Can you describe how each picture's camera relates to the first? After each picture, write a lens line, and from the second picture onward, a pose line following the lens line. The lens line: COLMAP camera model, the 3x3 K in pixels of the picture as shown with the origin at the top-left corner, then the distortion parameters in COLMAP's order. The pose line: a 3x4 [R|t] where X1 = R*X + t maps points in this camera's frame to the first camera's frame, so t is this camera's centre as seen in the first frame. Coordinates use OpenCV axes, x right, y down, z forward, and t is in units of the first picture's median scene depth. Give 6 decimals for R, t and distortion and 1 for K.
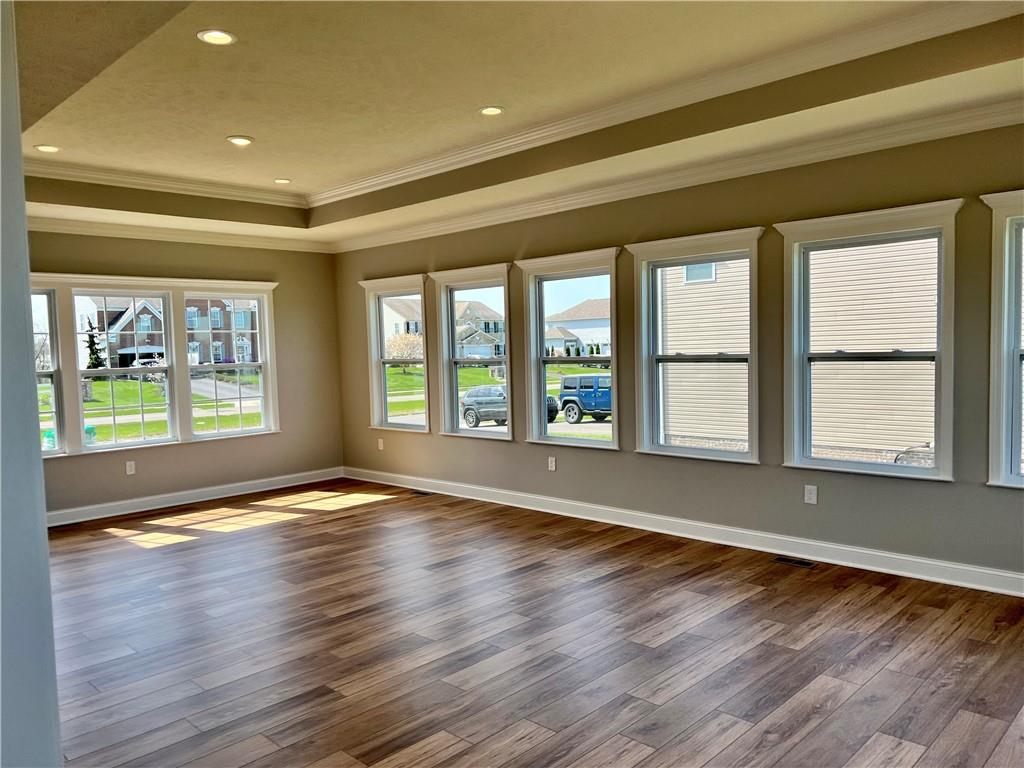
lens RADIAL K [[775.0, 0, 502.0], [0, 775.0, 380.5], [0, 0, 1]] dist [0.059714, -0.056795]
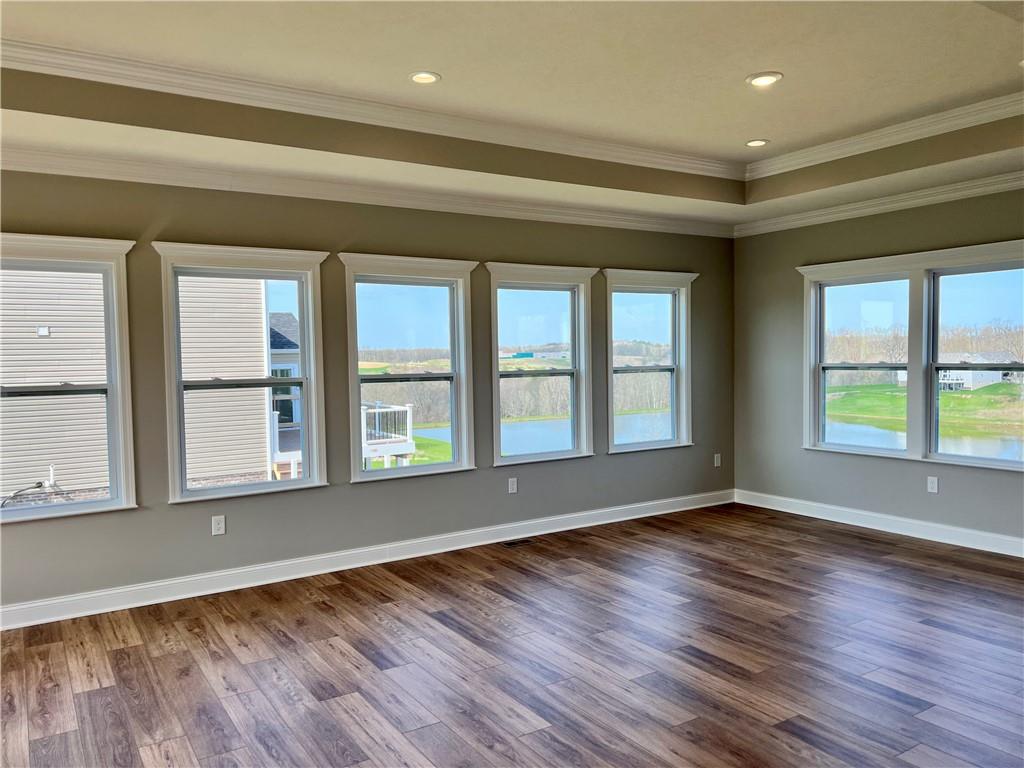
lens RADIAL K [[775.0, 0, 502.4], [0, 775.0, 392.3], [0, 0, 1]] dist [0.059714, -0.056795]
pose [[0.211305, -0.021076, 0.977193, -0.757392], [0.059170, 0.998210, 0.008734, -0.012971], [-0.975628, 0.055975, 0.212173, 0.709909]]
